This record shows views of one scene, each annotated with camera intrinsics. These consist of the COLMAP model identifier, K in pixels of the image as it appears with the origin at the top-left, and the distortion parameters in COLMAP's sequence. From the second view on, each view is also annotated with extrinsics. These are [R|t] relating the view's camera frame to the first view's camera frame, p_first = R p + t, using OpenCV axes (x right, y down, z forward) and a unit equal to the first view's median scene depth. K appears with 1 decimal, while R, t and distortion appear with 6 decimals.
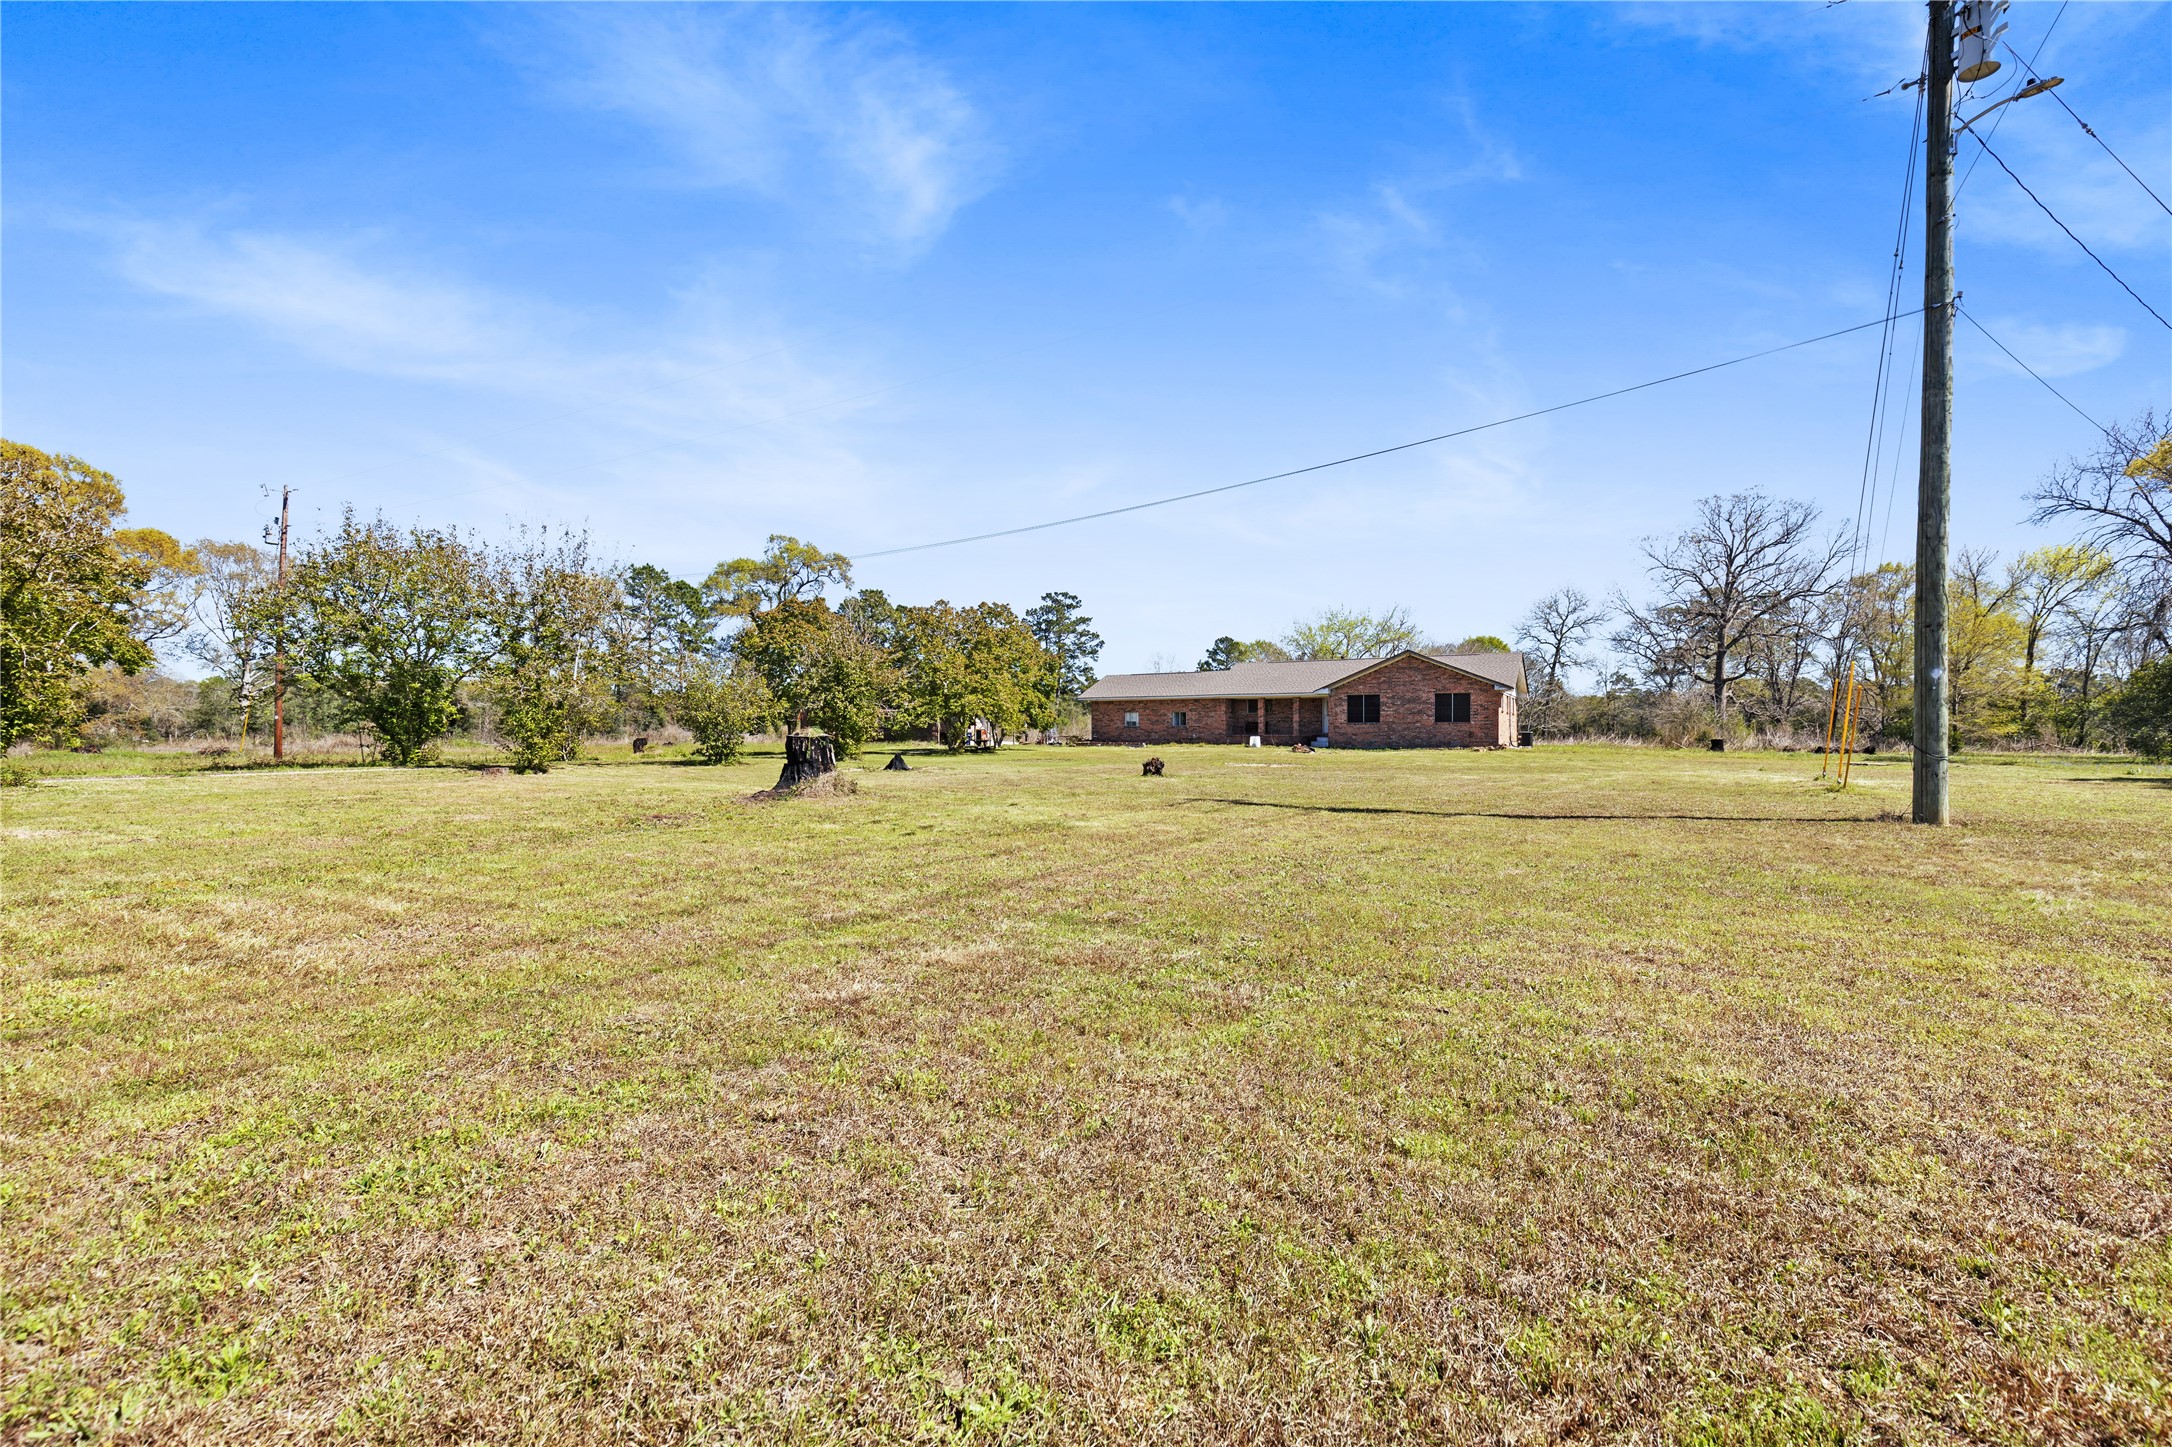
lens RADIAL K [[977.7, 0, 1086.0], [0, 977.7, 723.5], [0, 0, 1]] dist [0.002513, -0.000062]
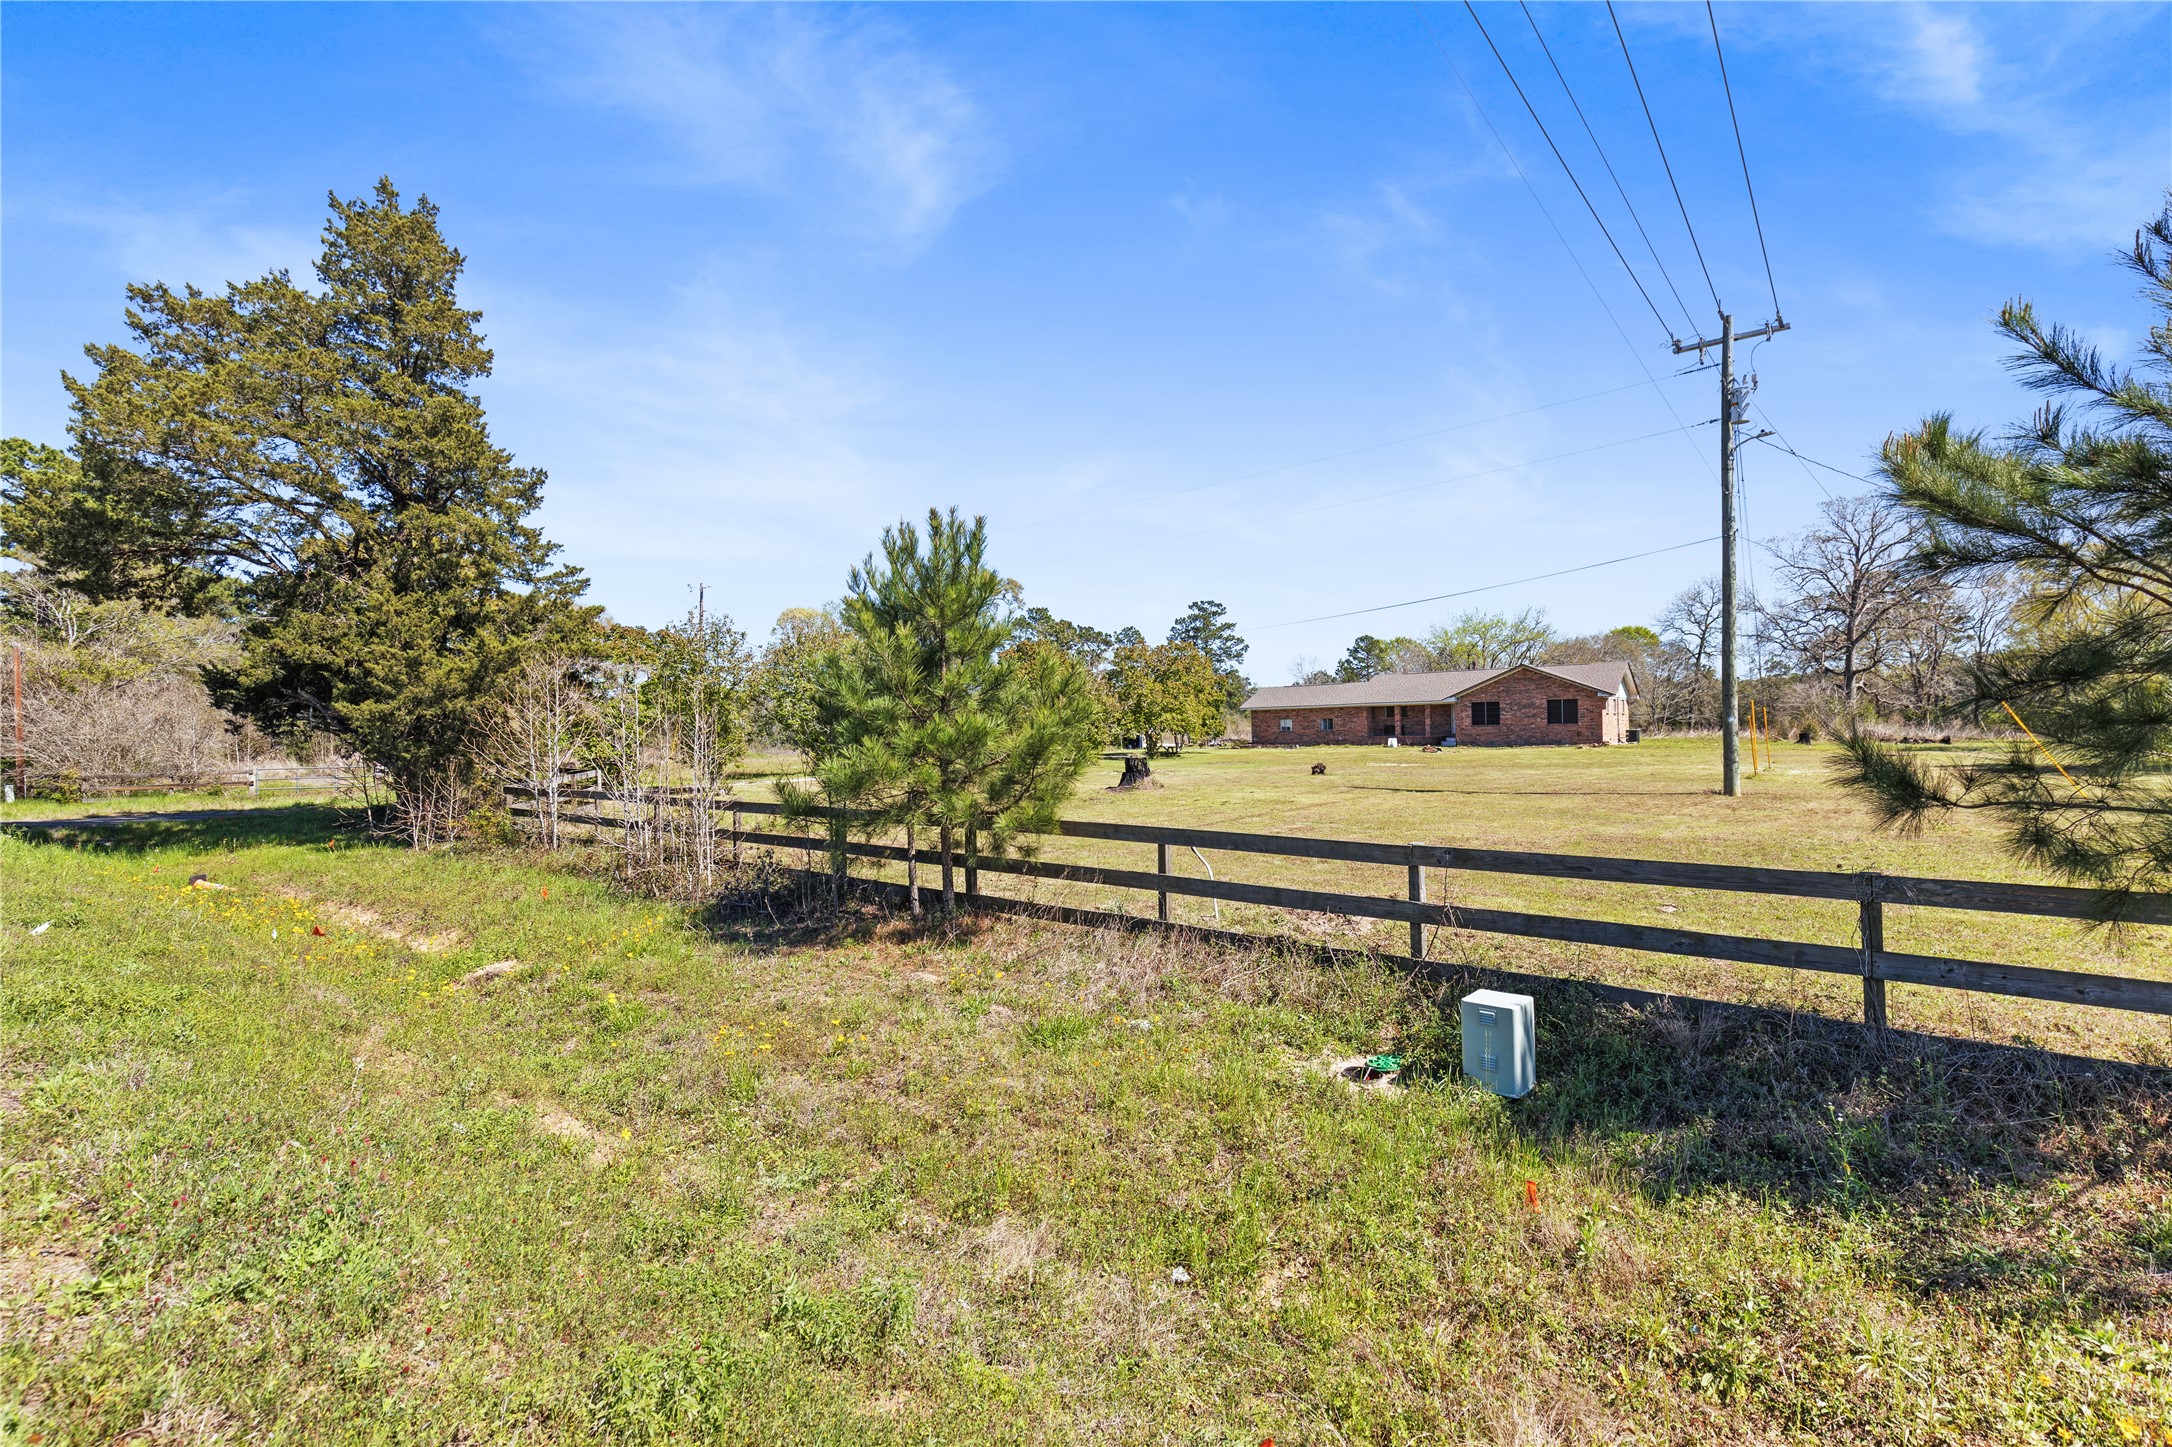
lens RADIAL K [[977.7, 0, 1086.0], [0, 977.7, 723.5], [0, 0, 1]] dist [0.002513, -0.000062]
pose [[0.990125, -0.022599, -0.138356, -0.030460], [0.023213, 0.999727, 0.002824, -0.015326], [0.138254, -0.006008, 0.990379, -0.220912]]
